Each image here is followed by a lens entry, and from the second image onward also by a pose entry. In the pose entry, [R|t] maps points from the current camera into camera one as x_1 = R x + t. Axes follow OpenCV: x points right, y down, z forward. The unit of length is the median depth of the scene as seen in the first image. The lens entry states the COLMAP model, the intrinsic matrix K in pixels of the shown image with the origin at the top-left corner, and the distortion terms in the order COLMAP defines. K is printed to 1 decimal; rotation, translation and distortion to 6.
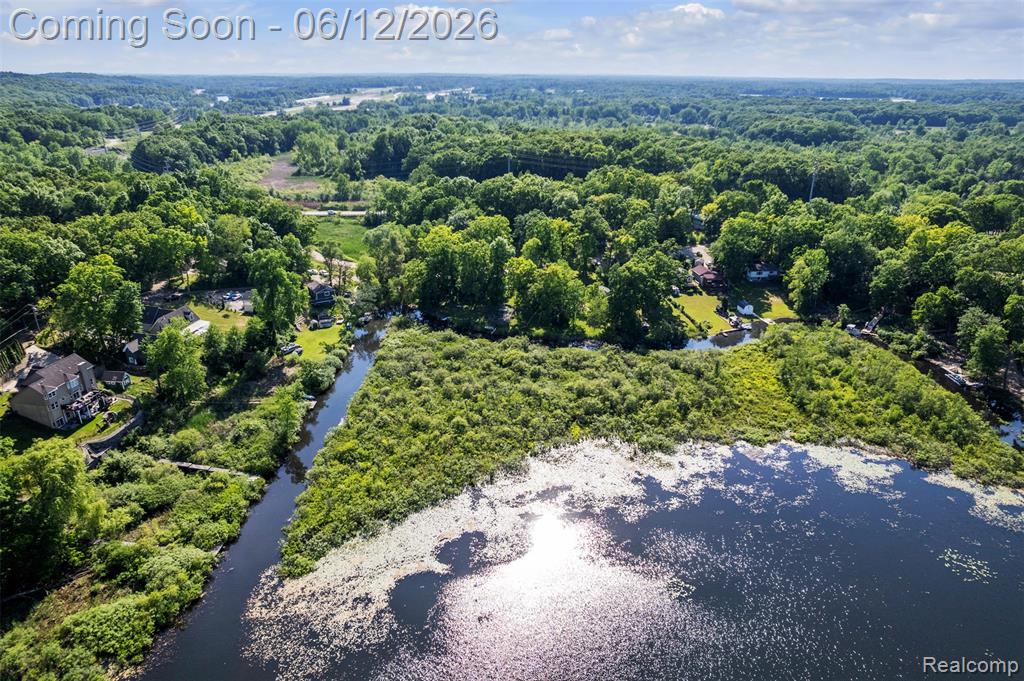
lens RADIAL K [[656.2, 0, 516.1], [0, 656.2, 336.9], [0, 0, 1]] dist [-0.081631, 0.072078]
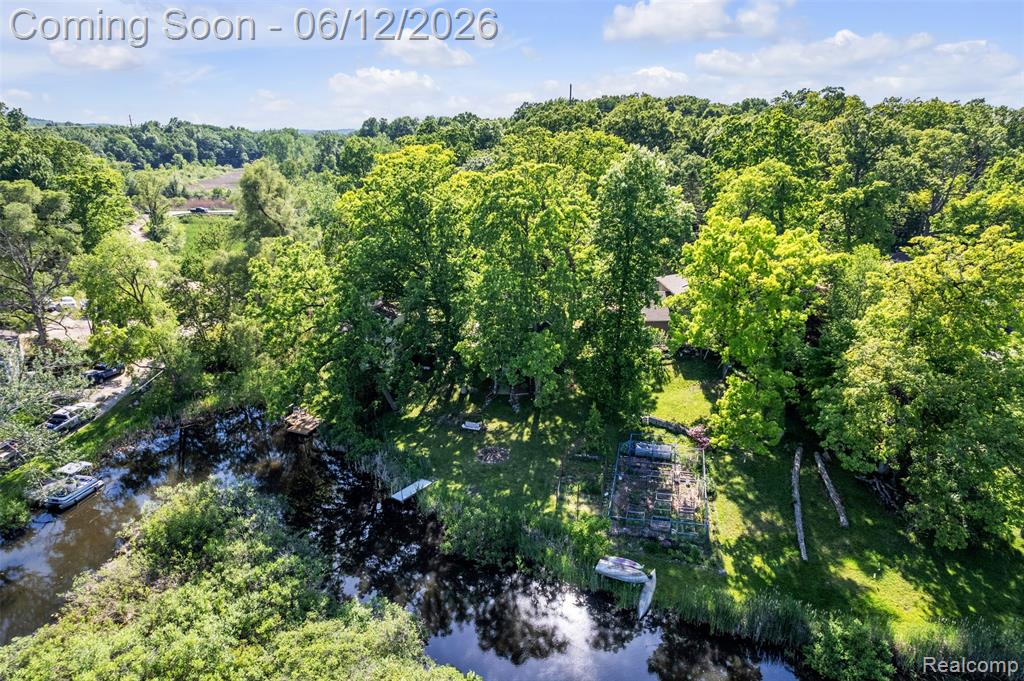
lens RADIAL K [[656.2, 0, 516.1], [0, 656.2, 336.9], [0, 0, 1]] dist [-0.081631, 0.072078]
pose [[0.999349, 0.000218, -0.036075, -0.054342], [-0.003109, 0.996781, -0.080108, -0.055581], [0.035941, 0.080168, 0.996133, 0.666028]]
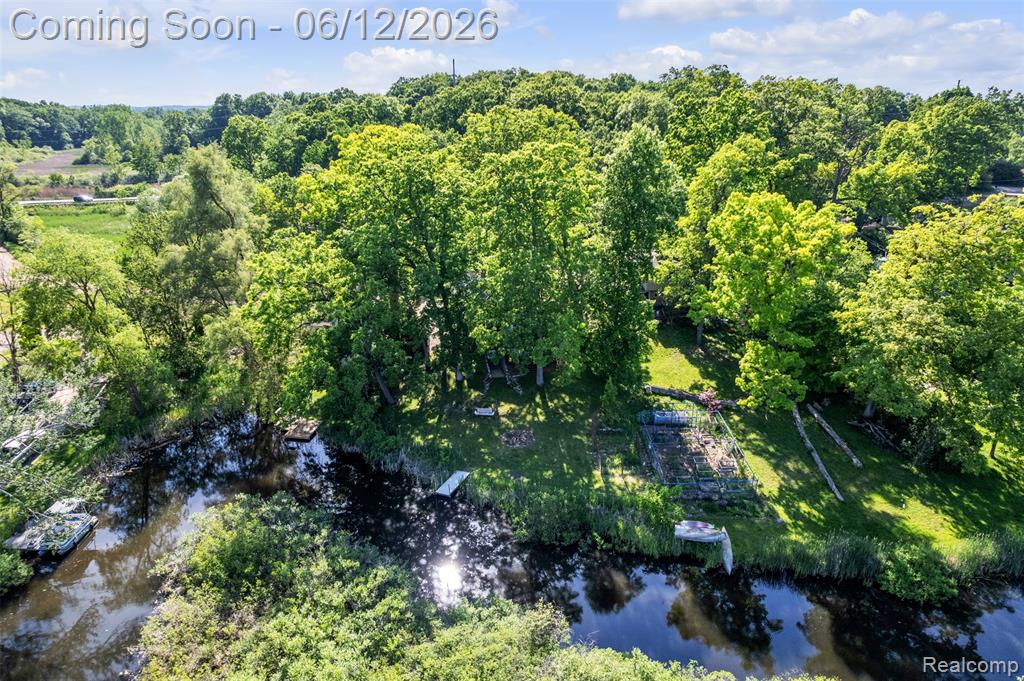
lens RADIAL K [[656.2, 0, 516.1], [0, 656.2, 336.9], [0, 0, 1]] dist [-0.081631, 0.072078]
pose [[0.981431, -0.074628, 0.176704, -0.105960], [0.082226, 0.995961, -0.036061, -0.059557], [-0.173299, 0.049921, 0.983603, 0.670313]]
